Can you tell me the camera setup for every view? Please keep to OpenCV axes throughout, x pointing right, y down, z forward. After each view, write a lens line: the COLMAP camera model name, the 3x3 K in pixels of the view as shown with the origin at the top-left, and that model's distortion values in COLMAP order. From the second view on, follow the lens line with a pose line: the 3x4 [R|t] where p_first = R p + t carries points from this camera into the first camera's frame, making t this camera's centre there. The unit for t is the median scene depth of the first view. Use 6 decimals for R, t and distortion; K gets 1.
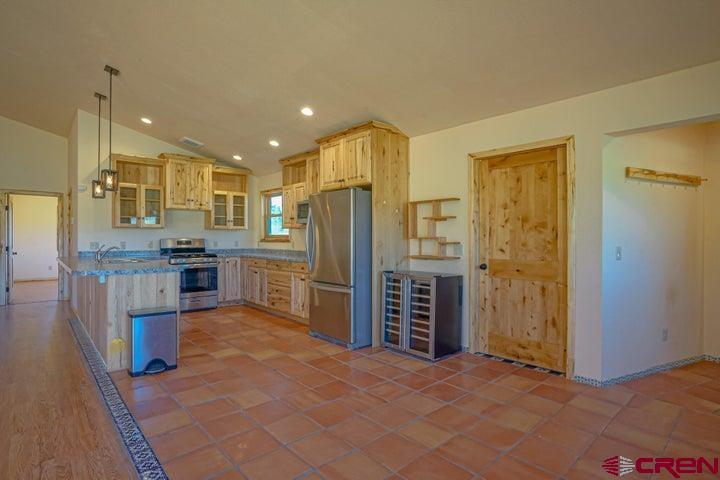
lens RADIAL K [[369.5, 0, 359.8], [0, 369.5, 240.5], [0, 0, 1]] dist [-0.026757, 0.001755]
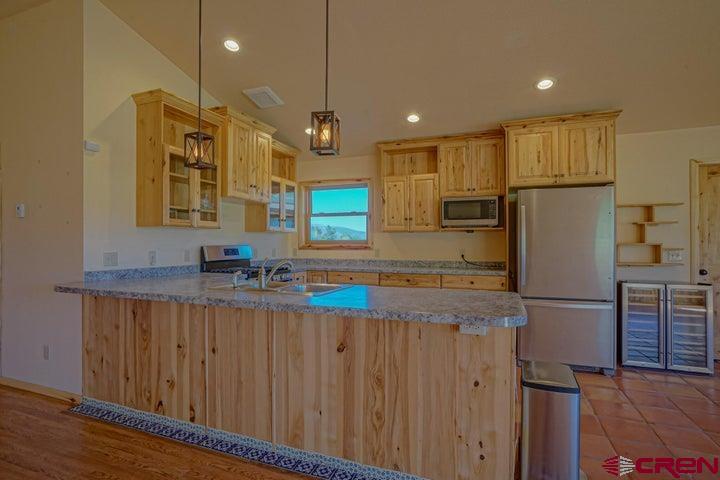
lens RADIAL K [[369.5, 0, 357.2], [0, 369.5, 240.3], [0, 0, 1]] dist [-0.026757, 0.001755]
pose [[0.893330, 0.002078, 0.449397, -0.649676], [0.004456, 0.999899, -0.013480, -0.005136], [-0.449380, 0.014045, 0.893230, 0.366553]]
